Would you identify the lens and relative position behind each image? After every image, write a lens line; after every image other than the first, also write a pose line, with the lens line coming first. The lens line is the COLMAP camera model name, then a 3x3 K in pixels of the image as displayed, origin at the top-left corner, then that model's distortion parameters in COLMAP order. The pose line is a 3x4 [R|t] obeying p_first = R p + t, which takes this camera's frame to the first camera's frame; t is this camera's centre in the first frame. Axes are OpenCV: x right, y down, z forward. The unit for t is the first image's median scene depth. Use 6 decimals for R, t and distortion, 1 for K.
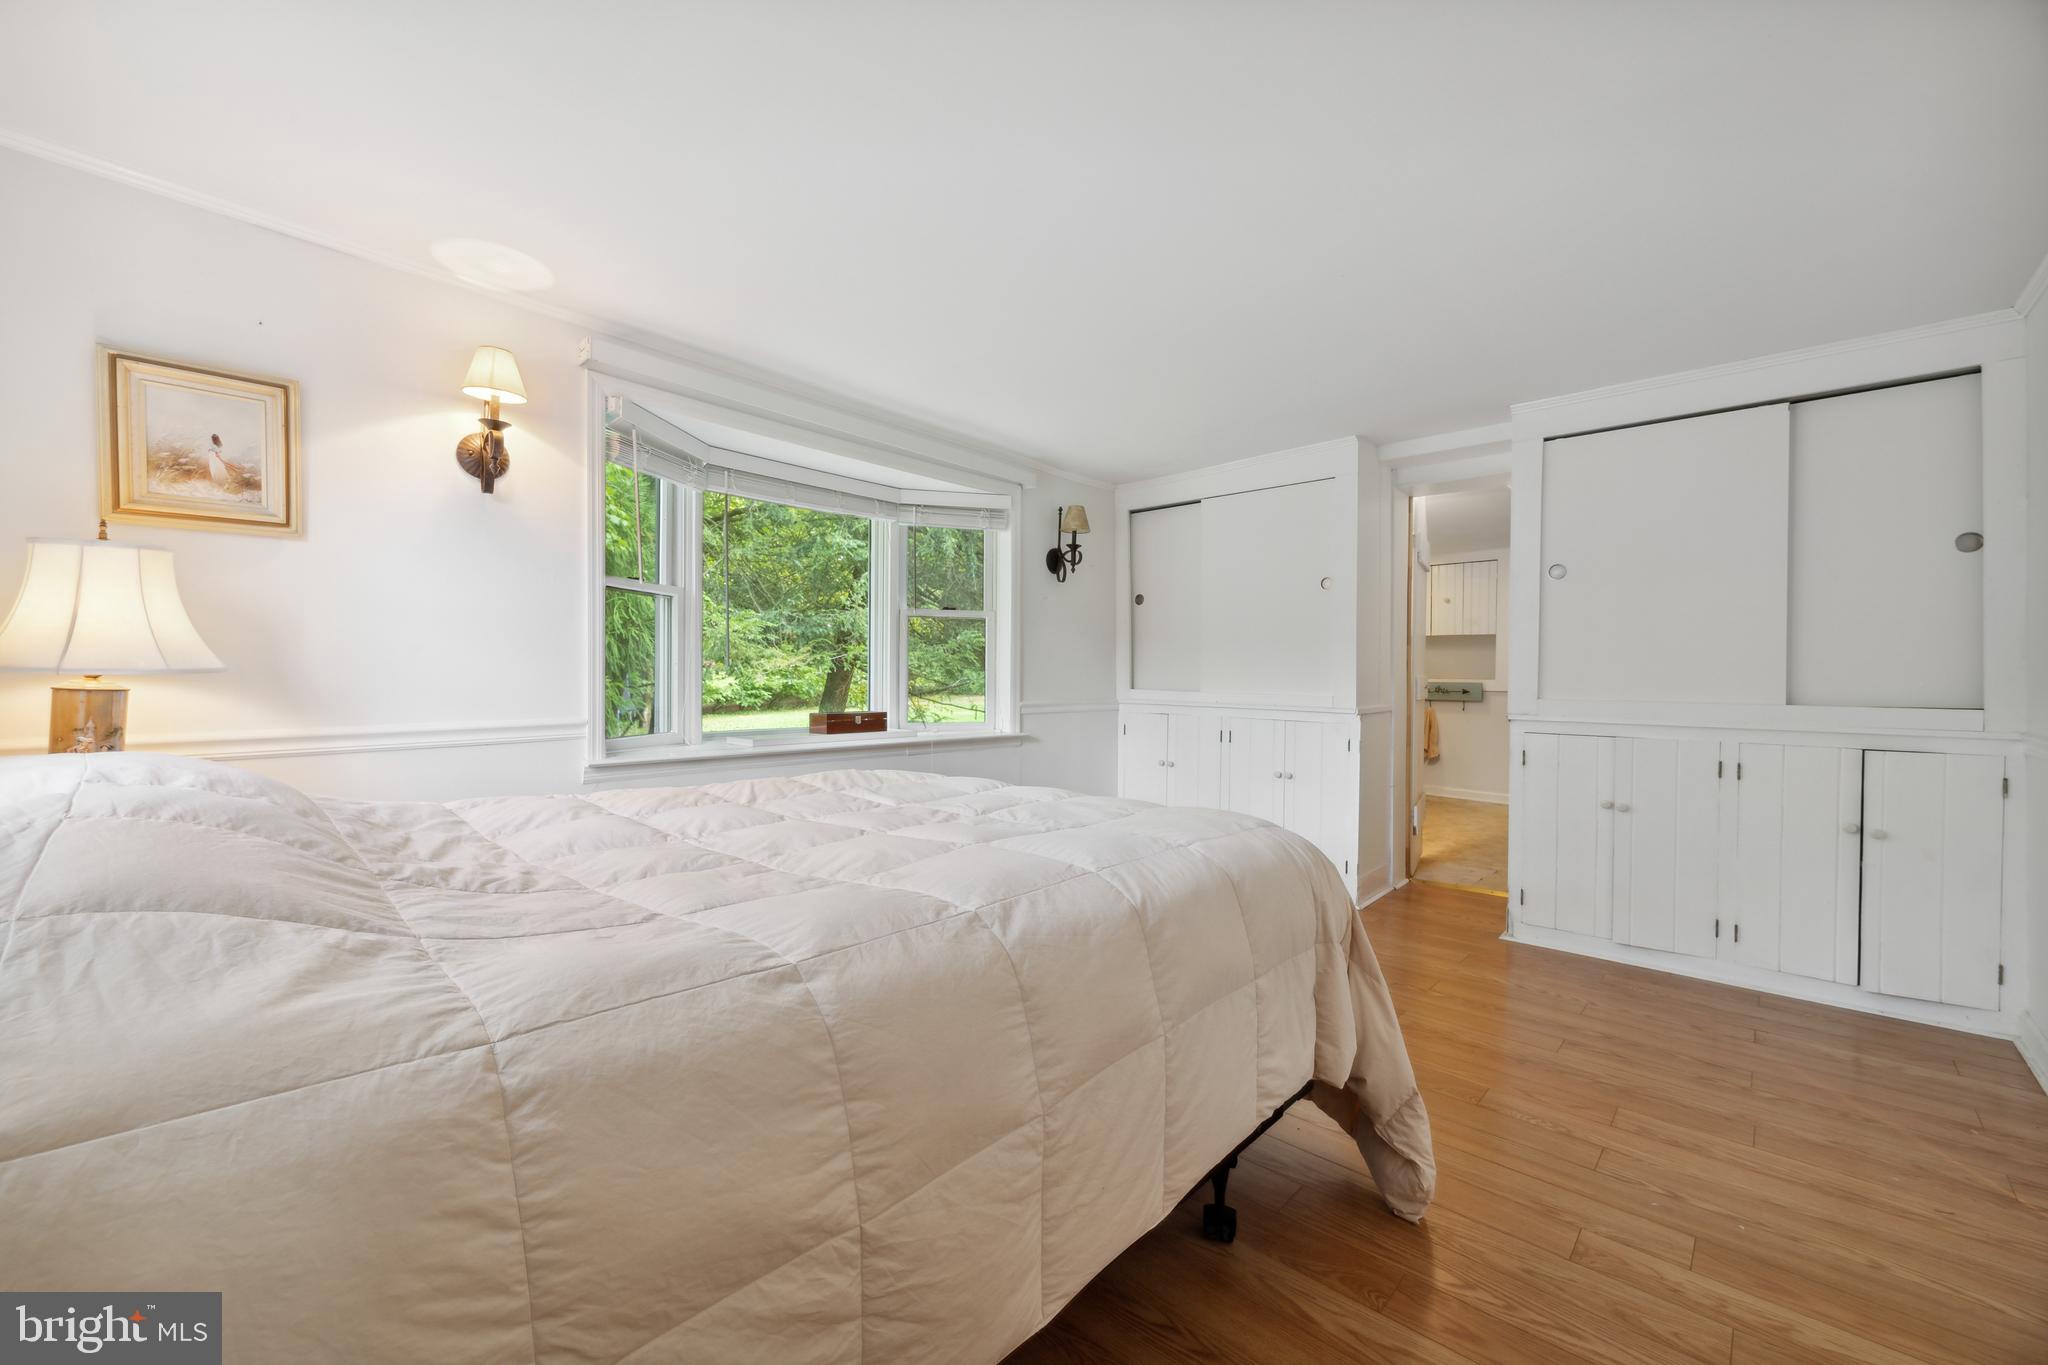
lens RADIAL K [[837.2, 0, 1023.6], [0, 837.2, 680.7], [0, 0, 1]] dist [0.001646, -0.000780]
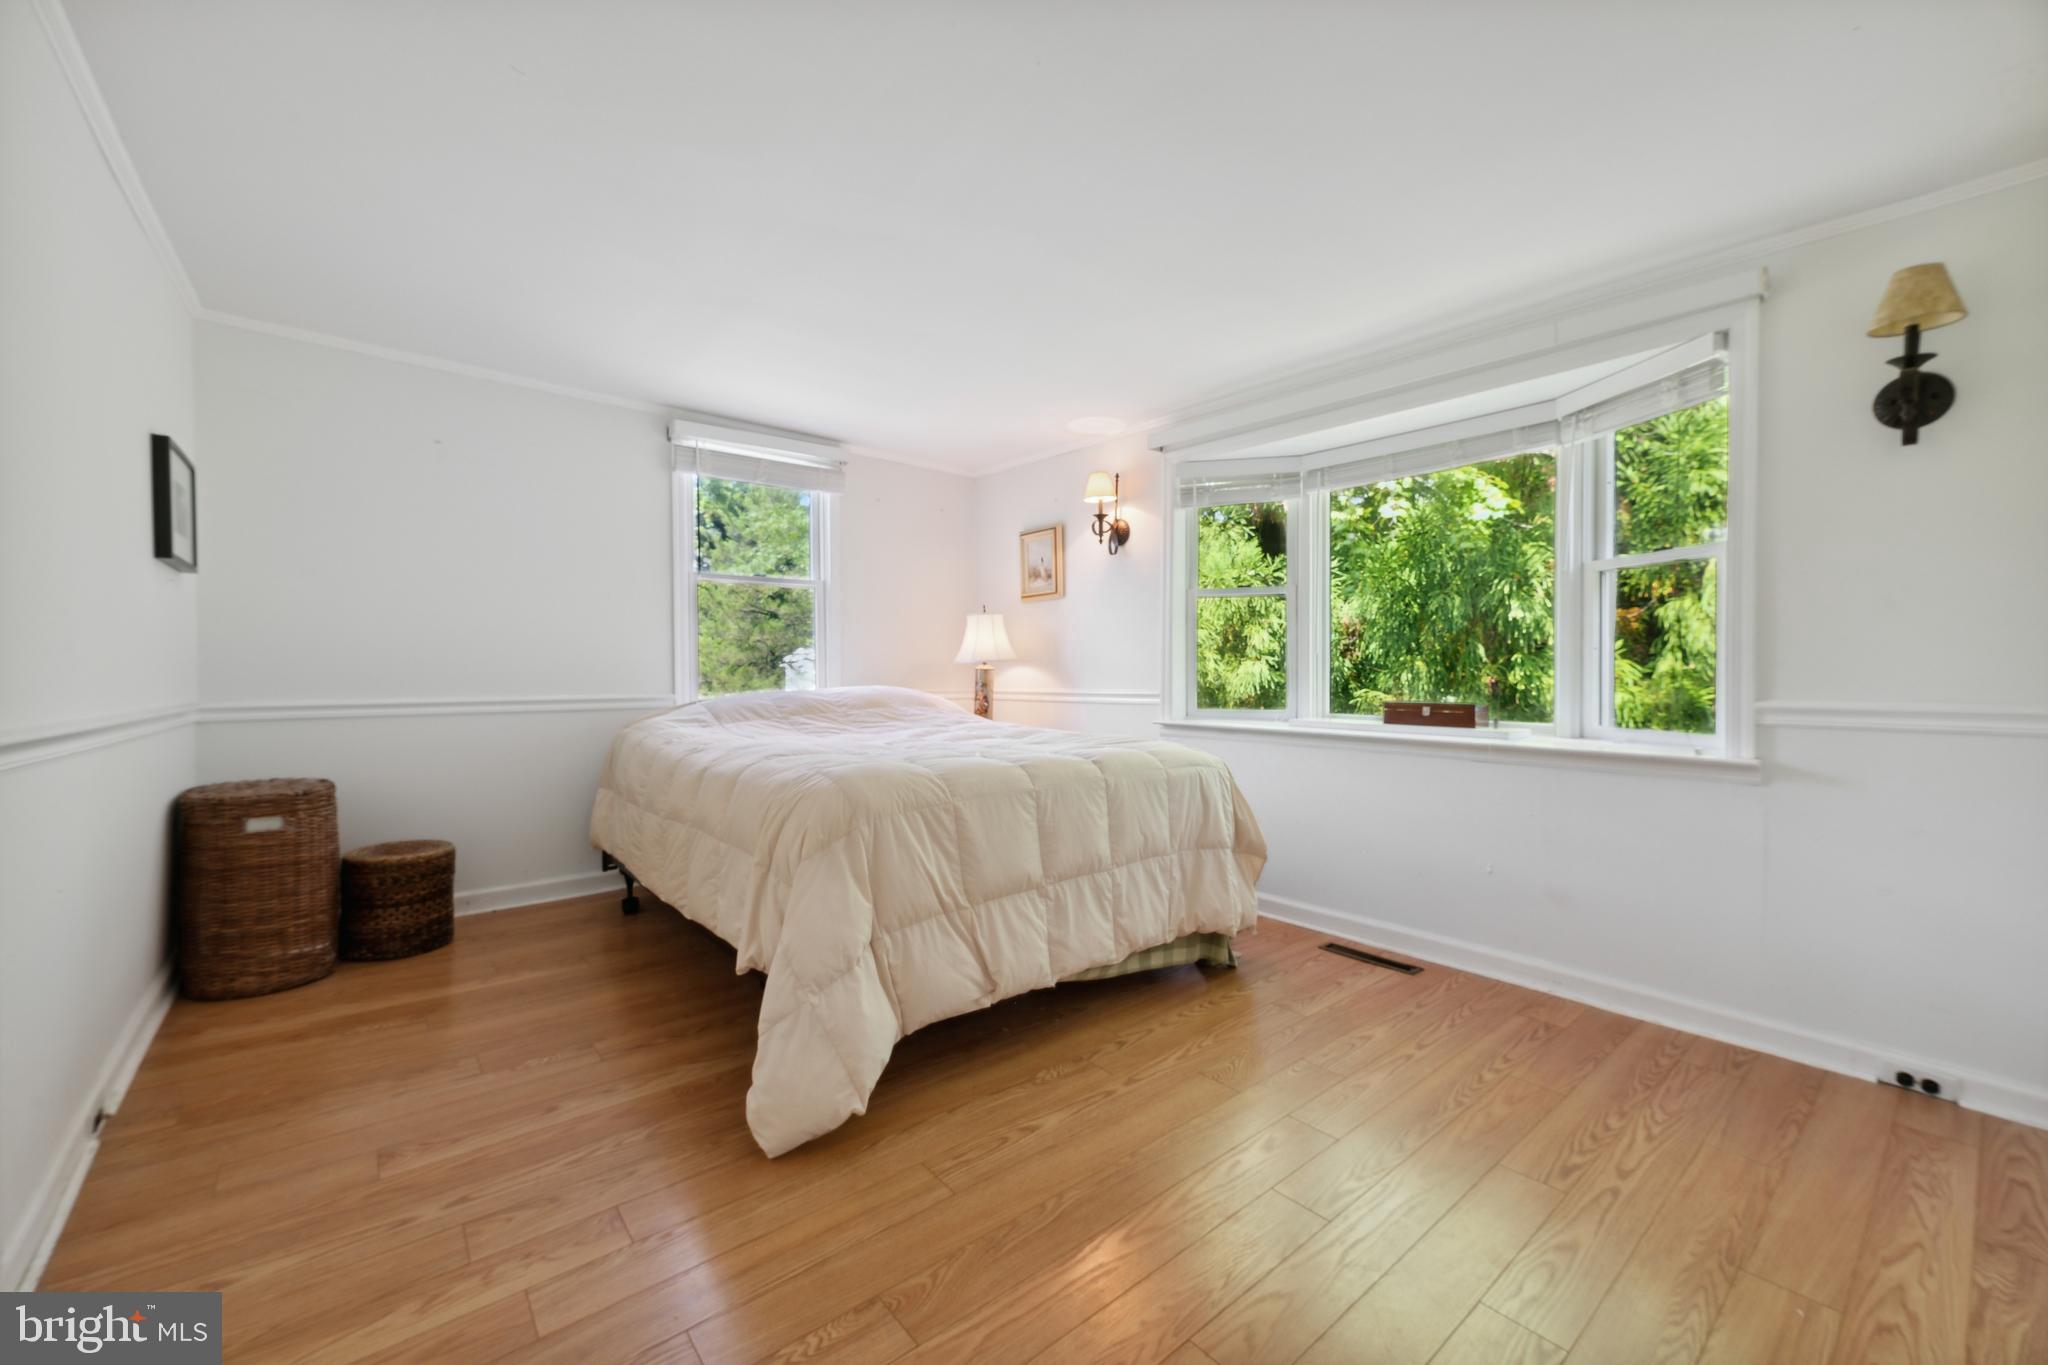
lens RADIAL K [[837.2, 0, 1028.1], [0, 837.2, 680.6], [0, 0, 1]] dist [0.001646, -0.000780]
pose [[-0.157190, 0.002708, -0.987565, 0.948123], [-0.009260, 0.999948, 0.004216, 0.020950], [0.987525, 0.009808, -0.157157, 0.992383]]
